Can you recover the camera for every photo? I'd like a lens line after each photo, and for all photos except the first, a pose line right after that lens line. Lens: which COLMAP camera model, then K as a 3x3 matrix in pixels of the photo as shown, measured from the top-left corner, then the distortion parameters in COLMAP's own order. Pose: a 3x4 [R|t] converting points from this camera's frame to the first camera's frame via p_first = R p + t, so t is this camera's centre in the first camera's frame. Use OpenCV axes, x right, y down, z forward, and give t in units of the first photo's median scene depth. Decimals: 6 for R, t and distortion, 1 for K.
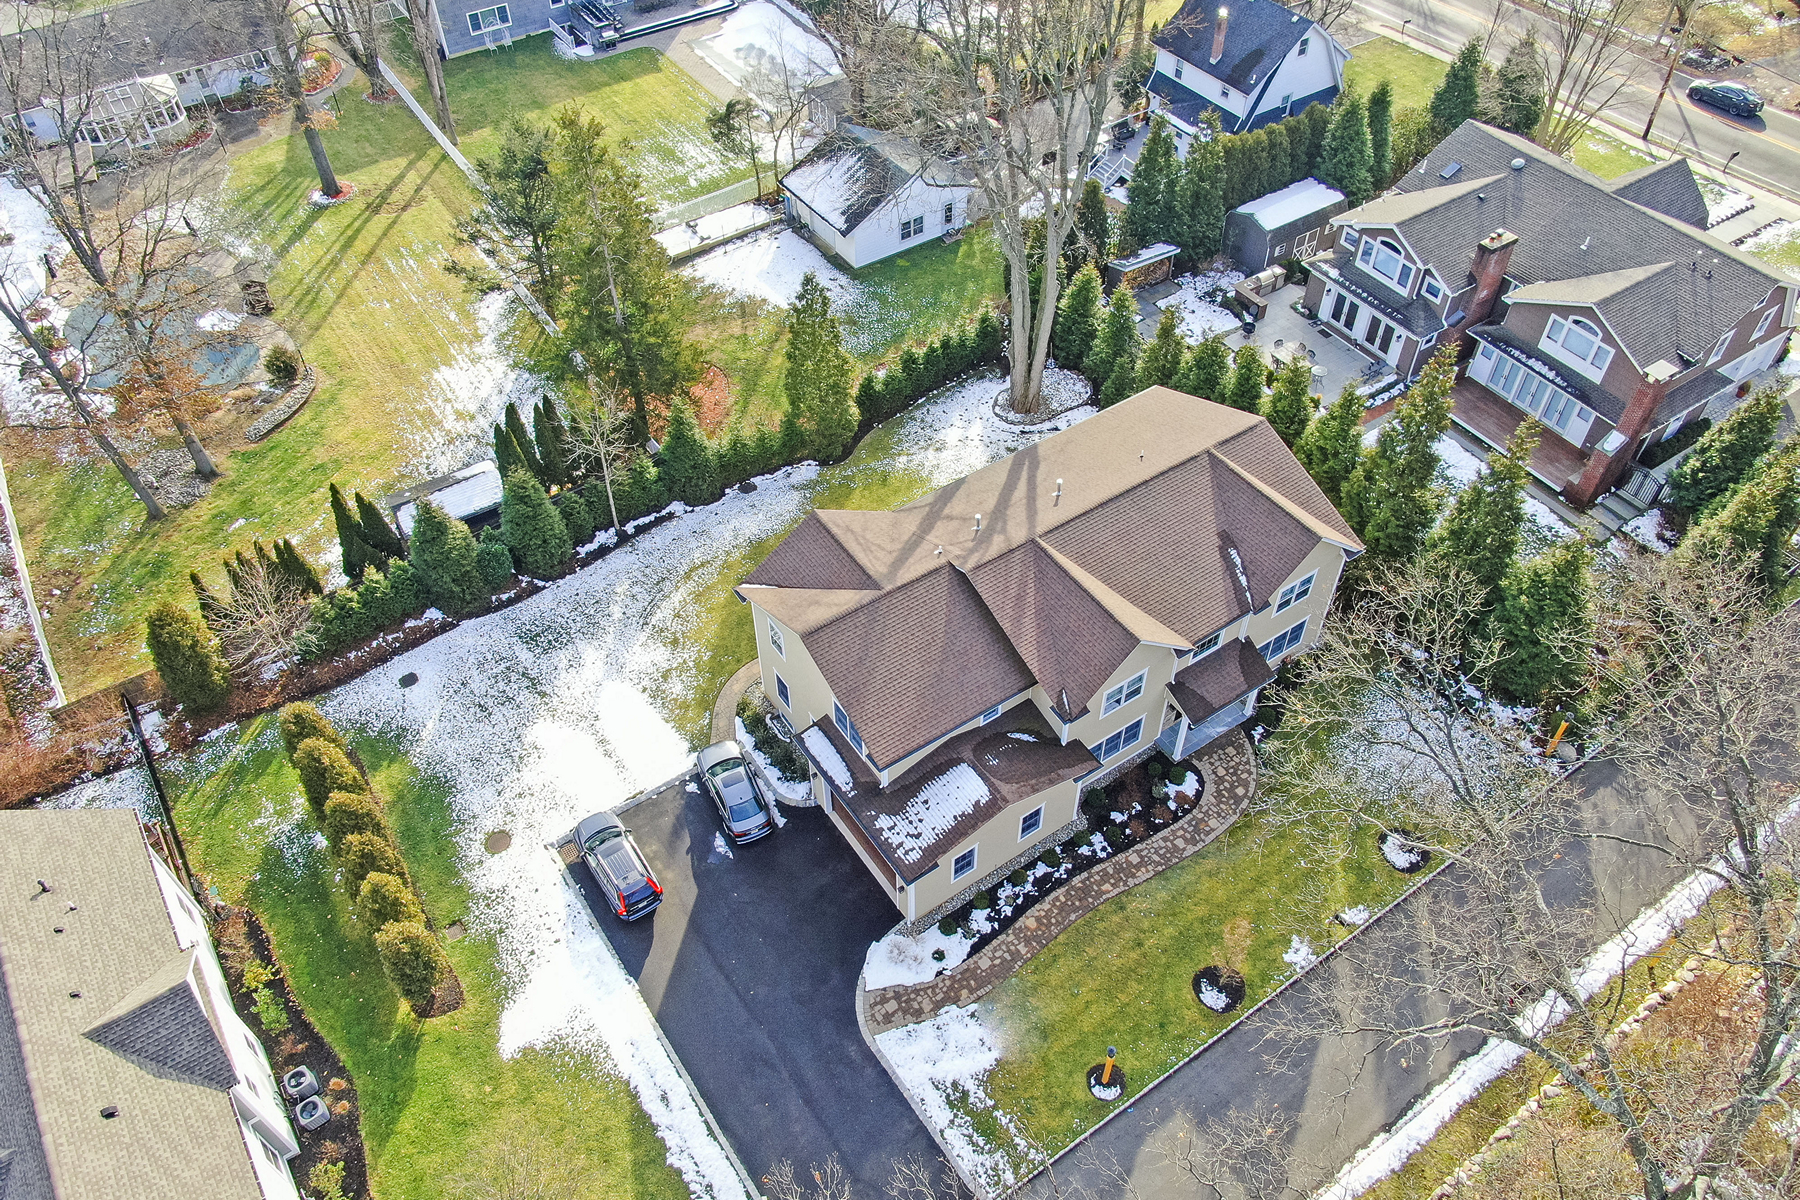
lens RADIAL K [[1305.3, 0, 901.9], [0, 1305.3, 601.2], [0, 0, 1]] dist [-0.019329, 0.012214]
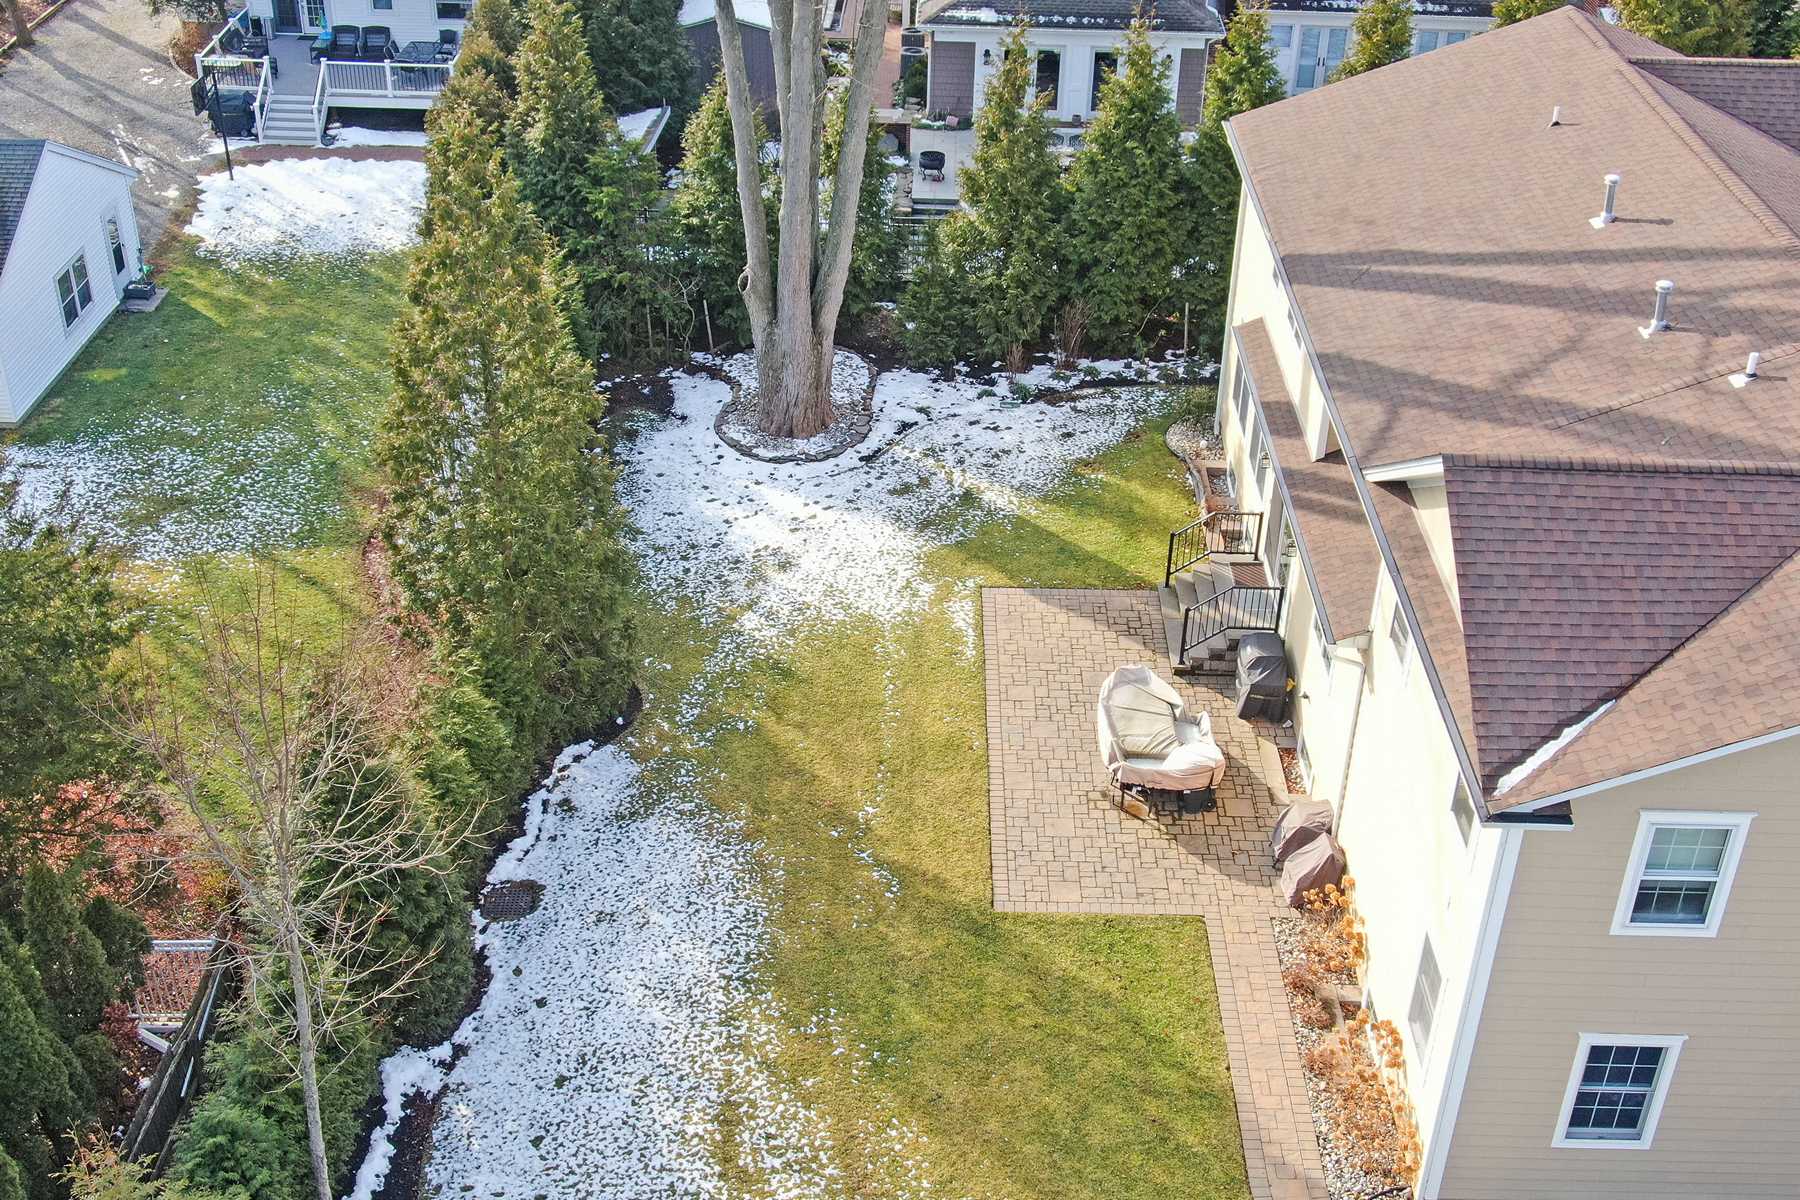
lens RADIAL K [[2004.7, 0, 909.5], [0, 2004.7, 605.2], [0, 0, 1]] dist [0.024212, 0.000000]
pose [[0.571586, -0.412675, 0.709217, -0.461022], [0.587856, 0.808960, -0.003063, -0.109904], [-0.572464, 0.418669, 0.704983, 0.759480]]
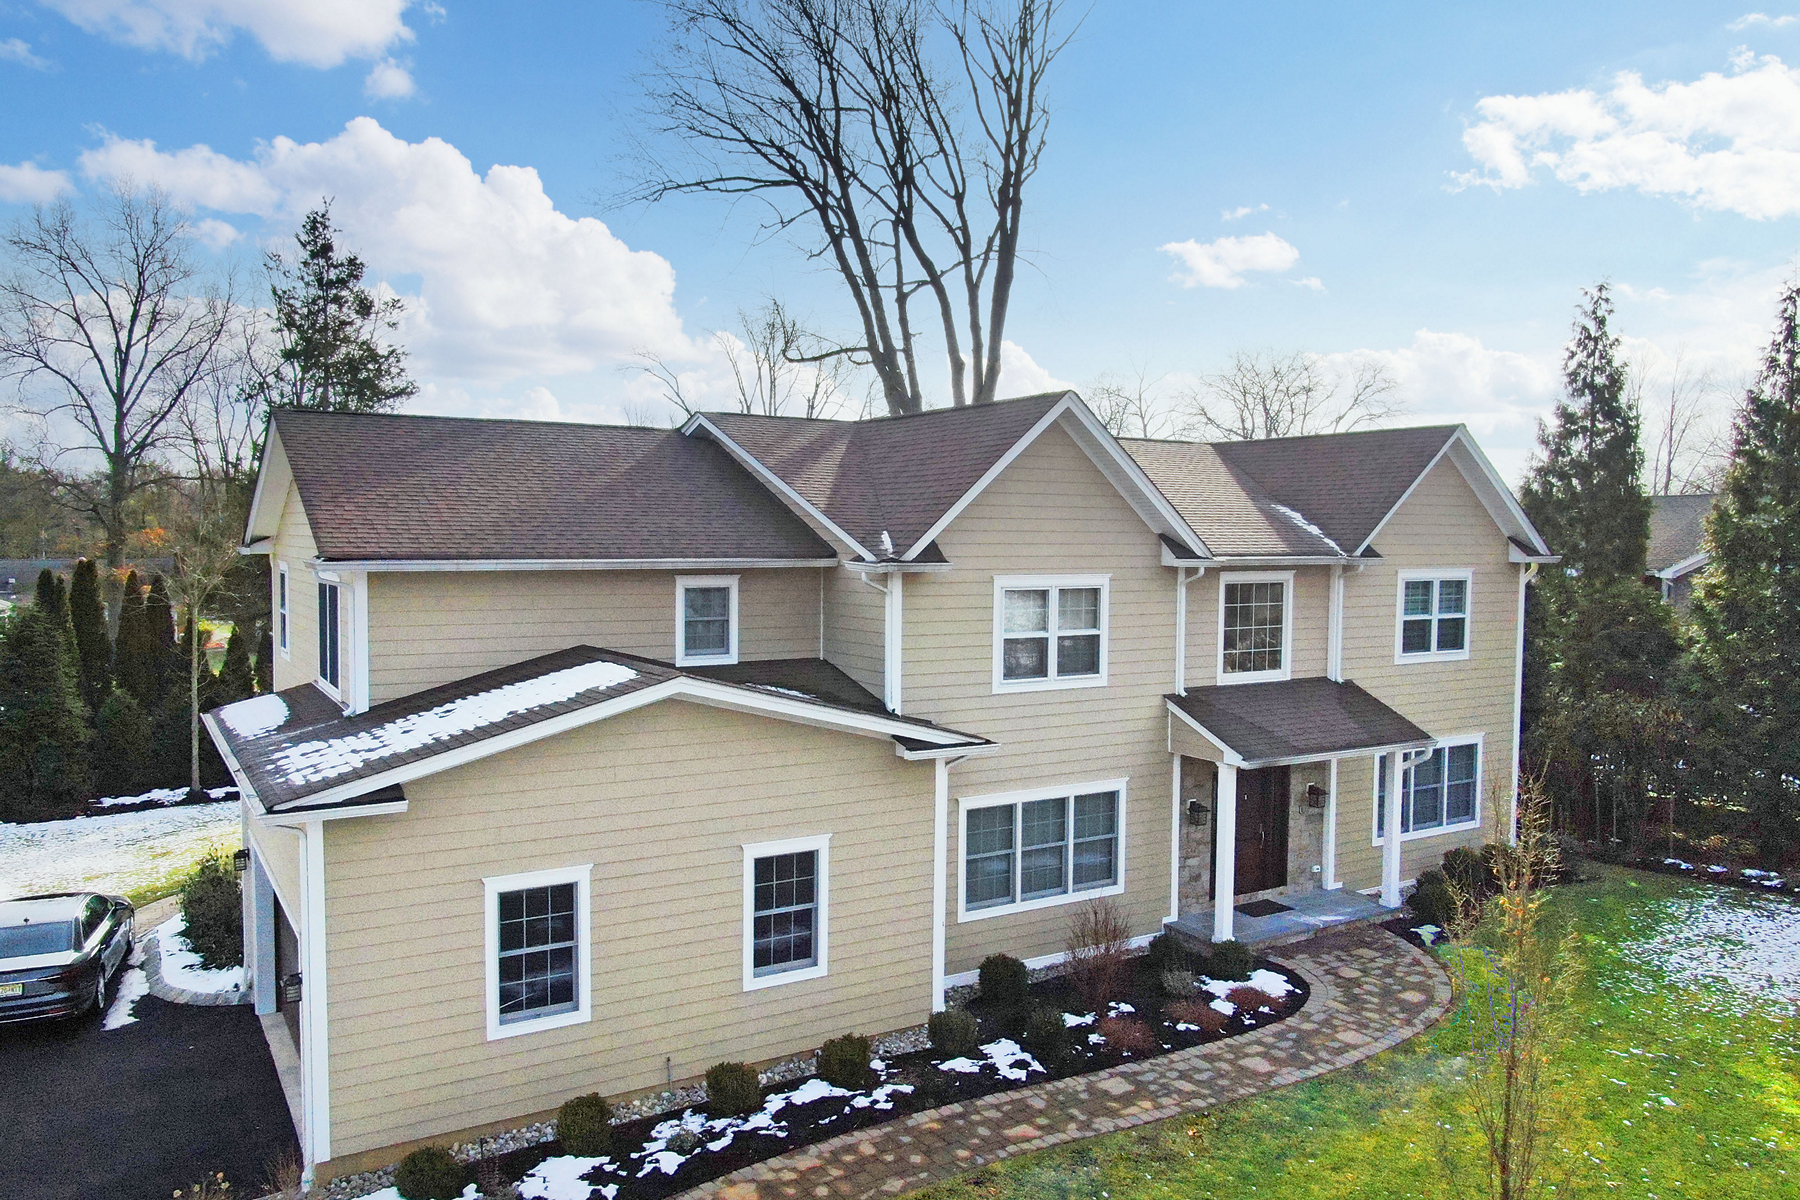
lens RADIAL K [[1305.3, 0, 901.9], [0, 1305.3, 601.6], [0, 0, 1]] dist [-0.019329, 0.012214]
pose [[0.998912, 0.020702, -0.041783, 0.133360], [-0.044064, 0.712234, -0.700558, 0.326957], [0.015256, 0.701637, 0.712371, 0.672824]]
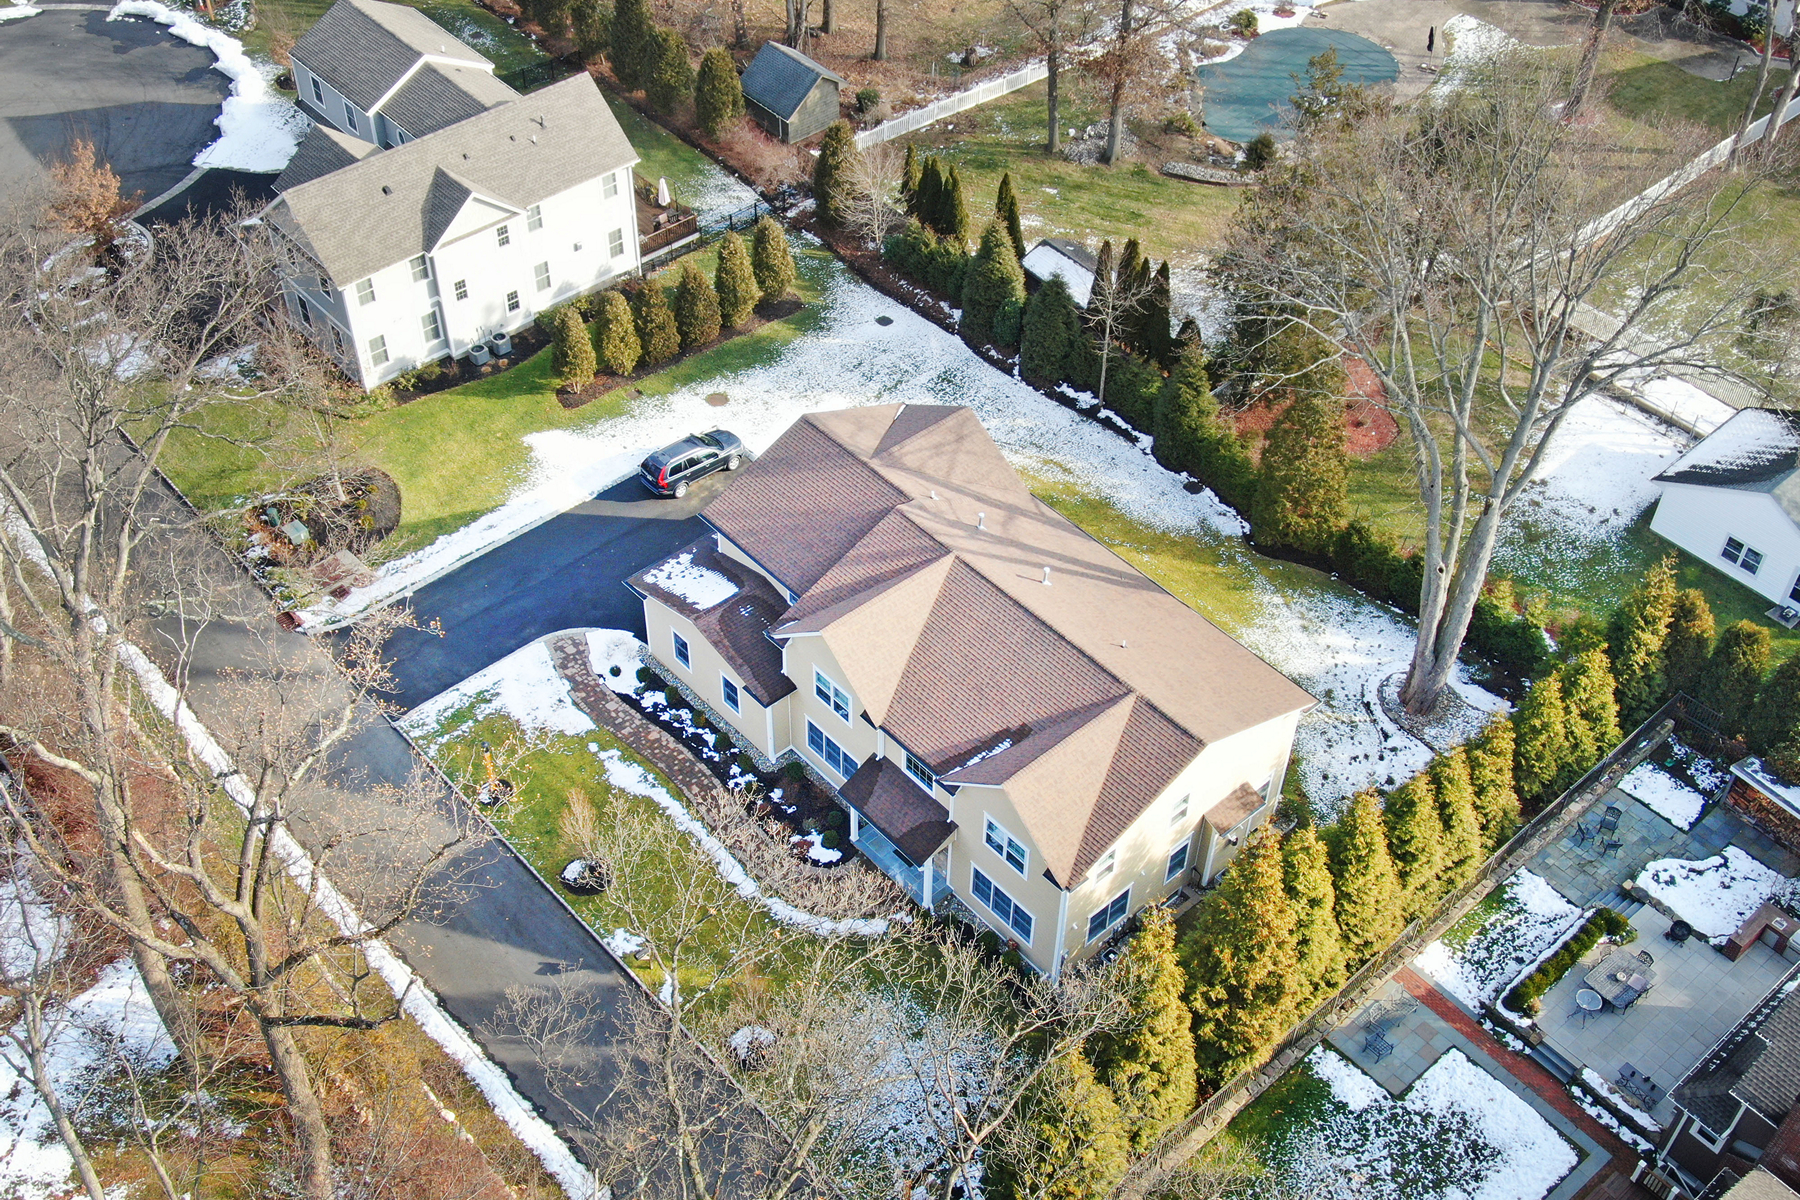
lens RADIAL K [[1919.9, 0, 904.6], [0, 1919.9, 612.9], [0, 0, 1]] dist [0.007890, 0.000000]
pose [[0.131288, 0.709963, -0.691893, 1.049719], [-0.744677, 0.531333, 0.403907, -0.540010], [0.654385, 0.462208, 0.598451, 0.156193]]
